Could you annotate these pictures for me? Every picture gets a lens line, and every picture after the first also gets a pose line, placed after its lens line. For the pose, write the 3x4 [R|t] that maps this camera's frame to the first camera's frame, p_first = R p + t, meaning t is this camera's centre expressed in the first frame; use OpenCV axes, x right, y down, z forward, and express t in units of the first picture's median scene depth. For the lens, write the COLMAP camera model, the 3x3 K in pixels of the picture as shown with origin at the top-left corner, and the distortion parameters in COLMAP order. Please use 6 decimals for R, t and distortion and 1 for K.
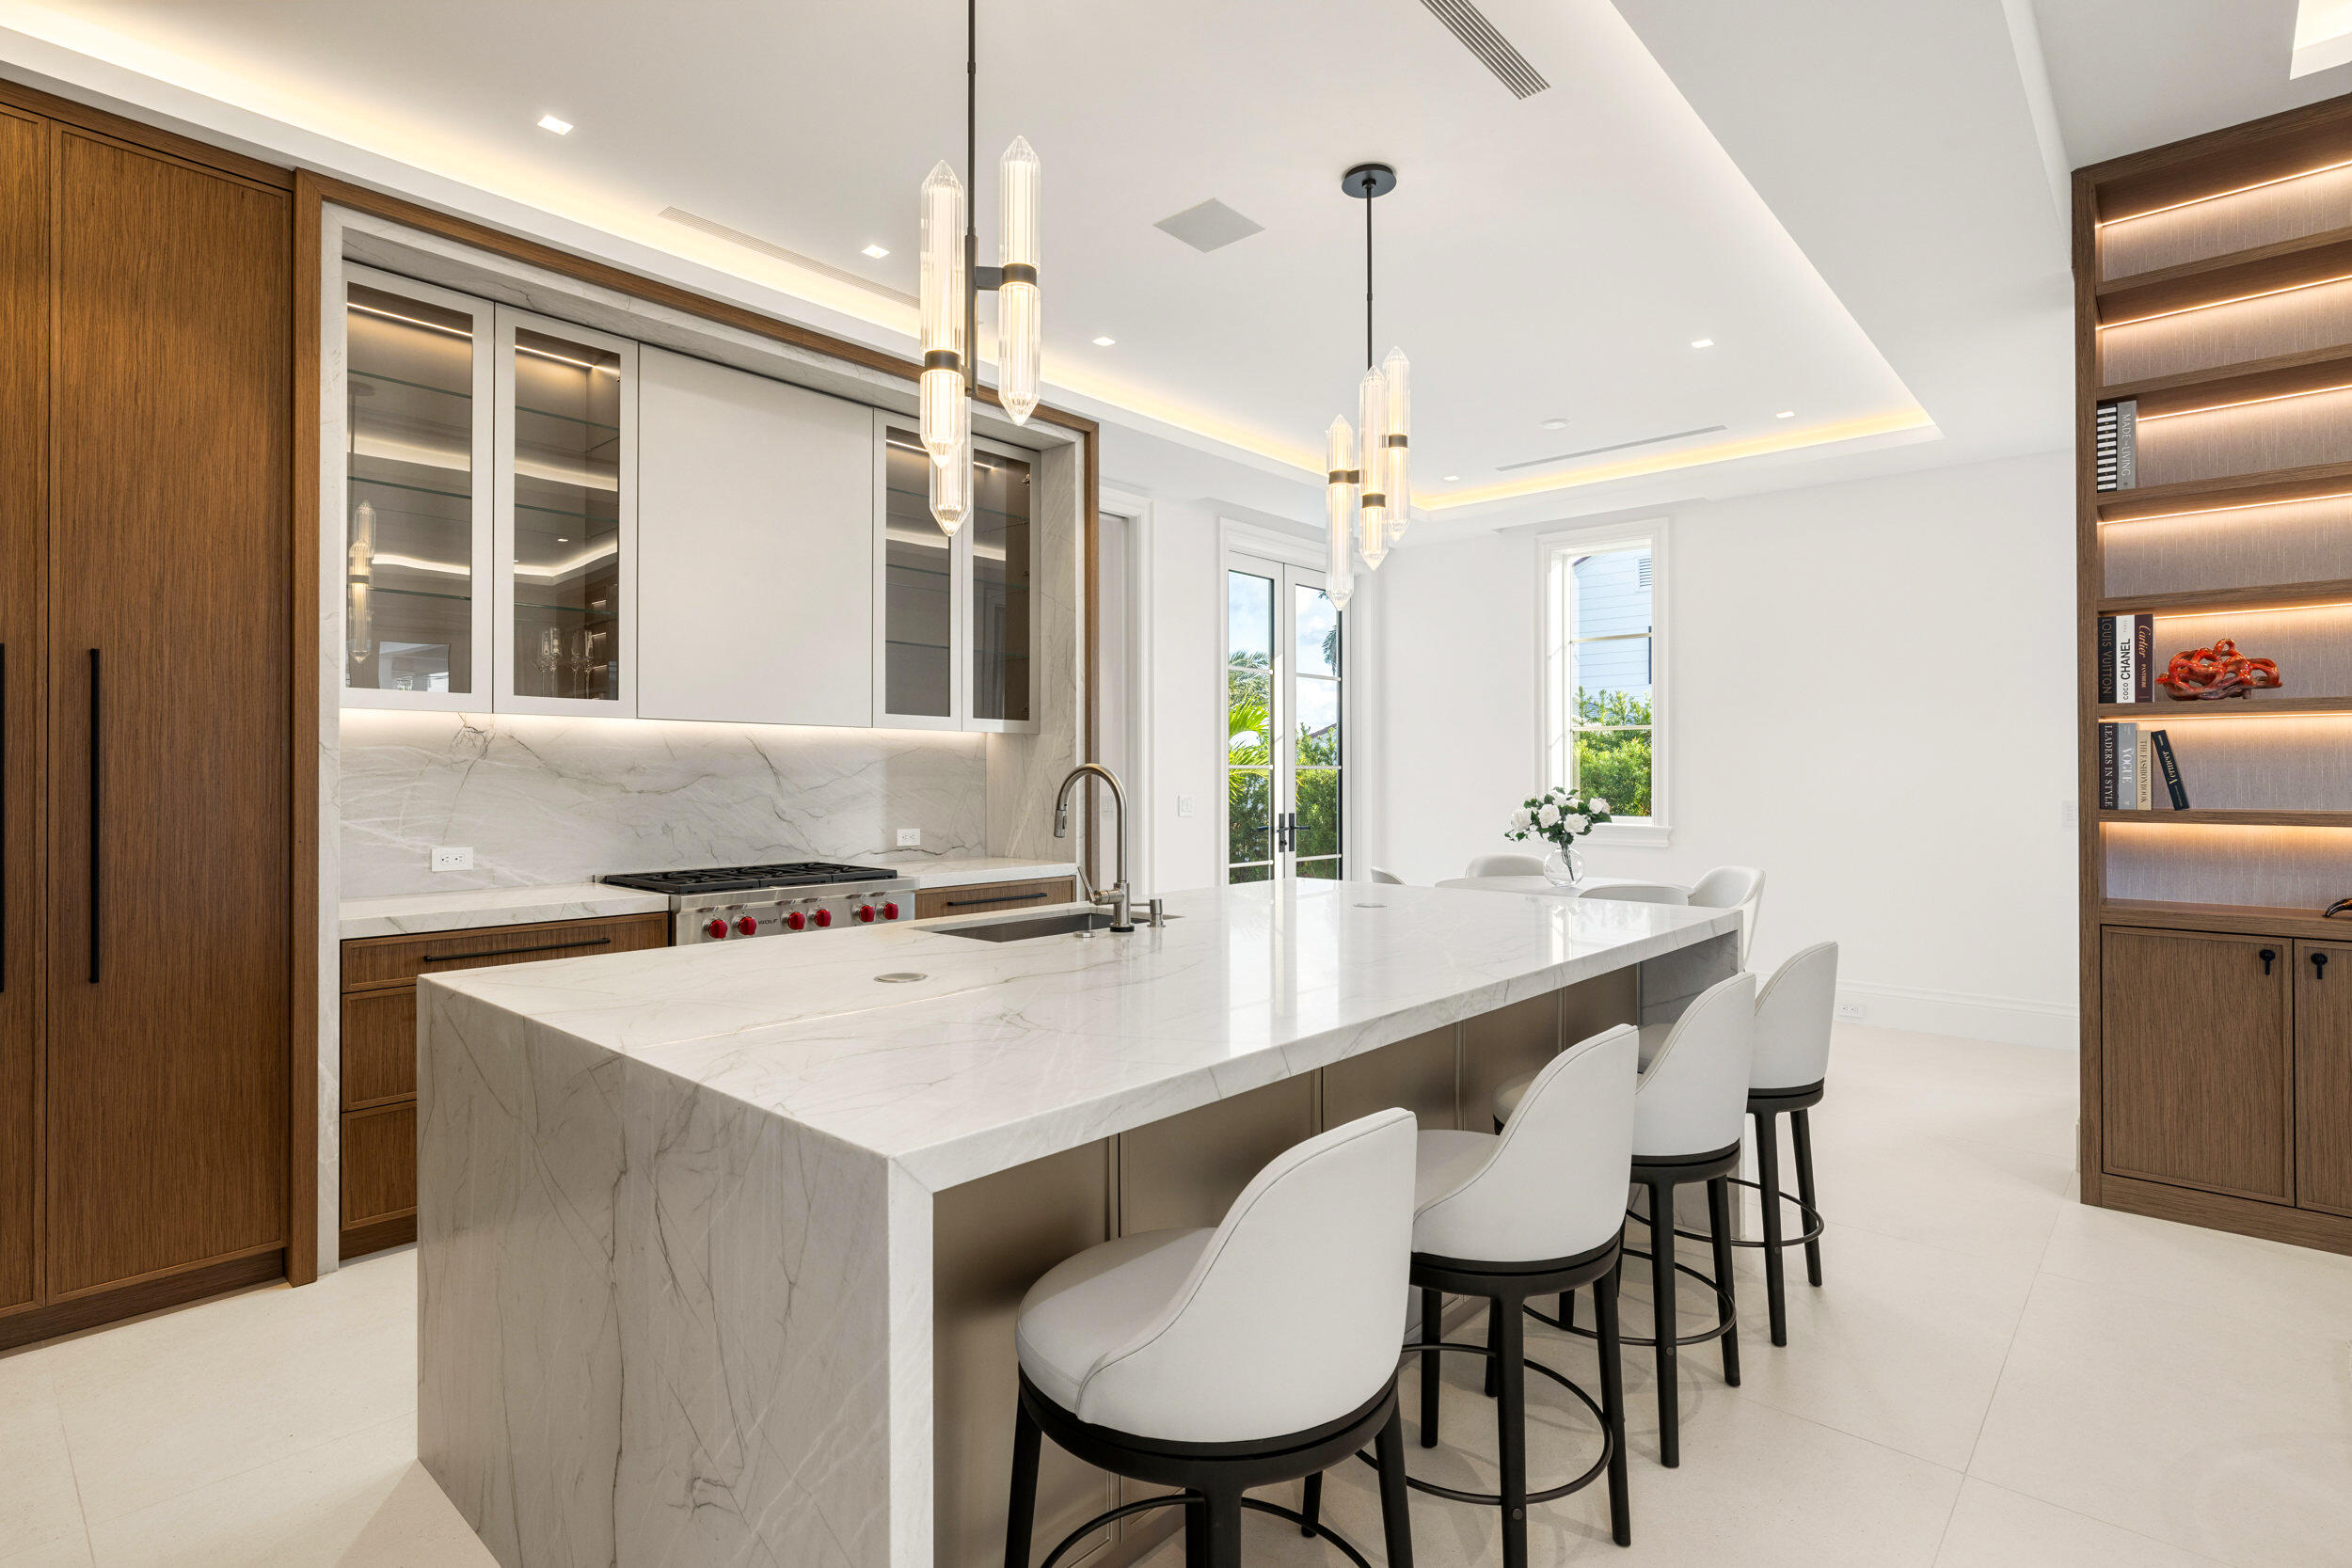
lens RADIAL K [[1160.5, 0, 1177.6], [0, 1160.5, 768.0], [0, 0, 1]] dist [-0.011211, 0.006823]
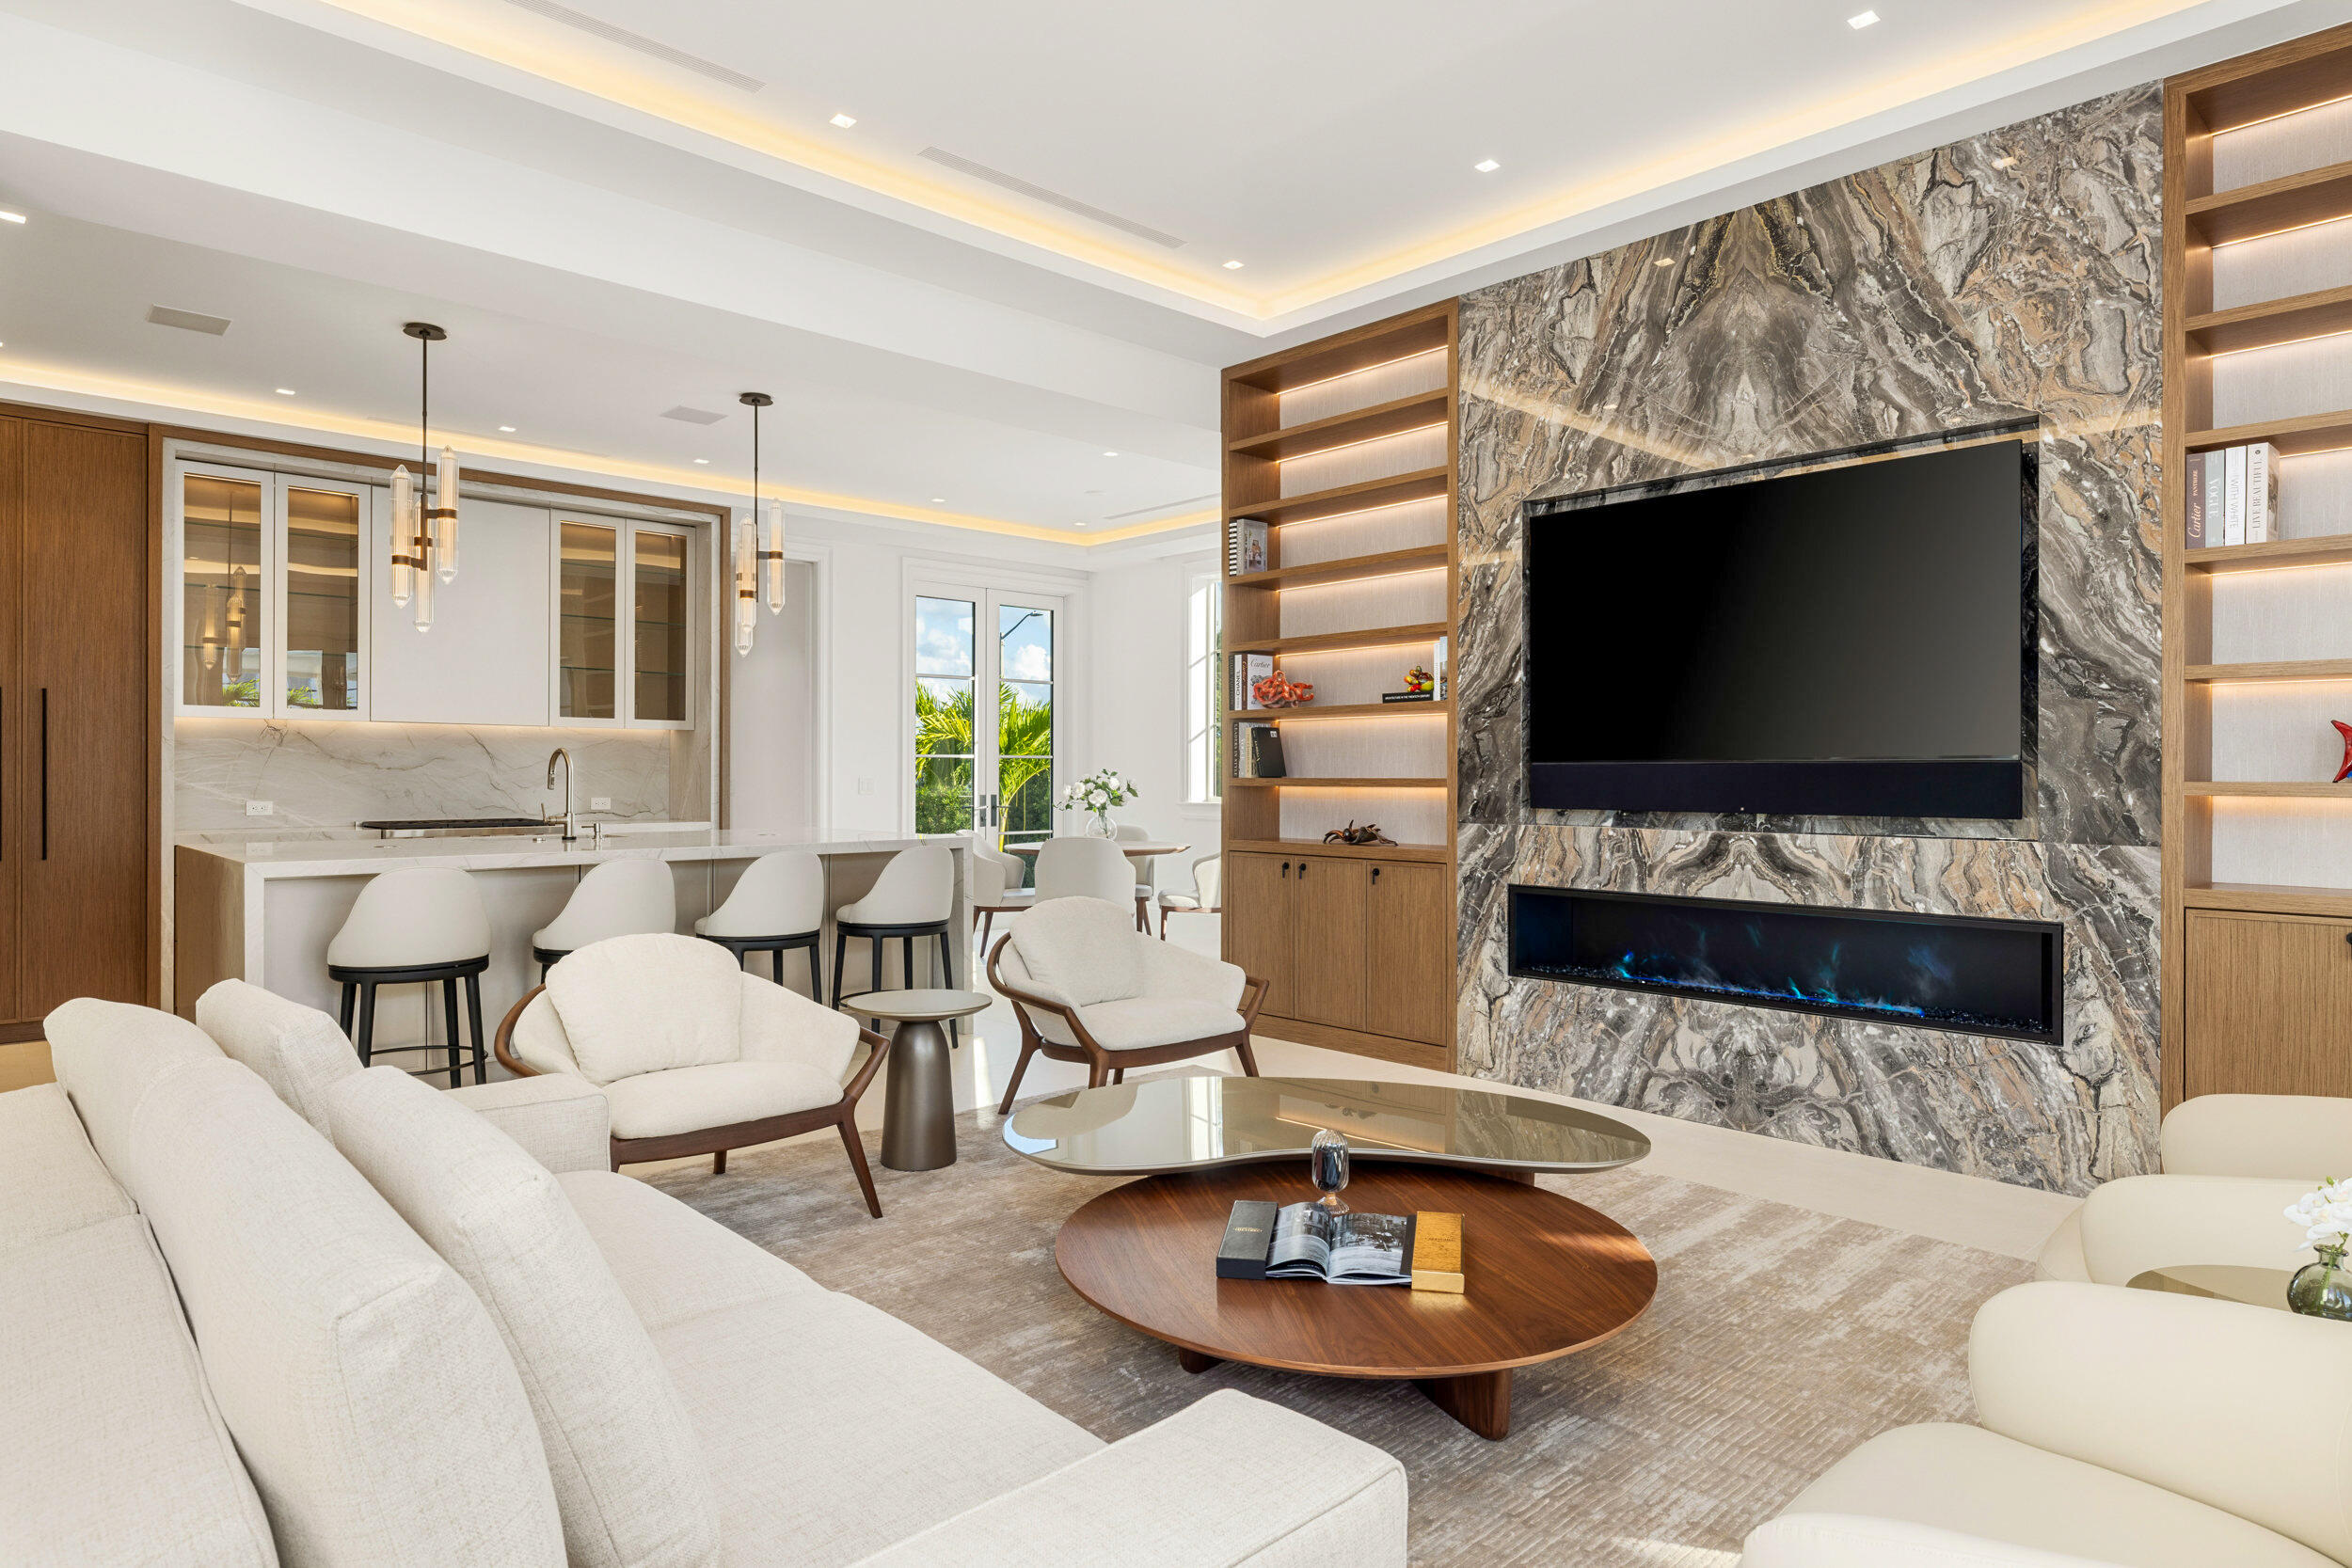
lens RADIAL K [[1348.5, 0, 1165.5], [0, 1348.5, 770.4], [0, 0, 1]] dist [0.002214, 0.000142]
pose [[0.996127, 0.001239, -0.087912, 0.879371], [-0.000988, 0.999995, 0.002893, 0.020562], [0.087915, -0.002795, 0.996124, -0.845980]]
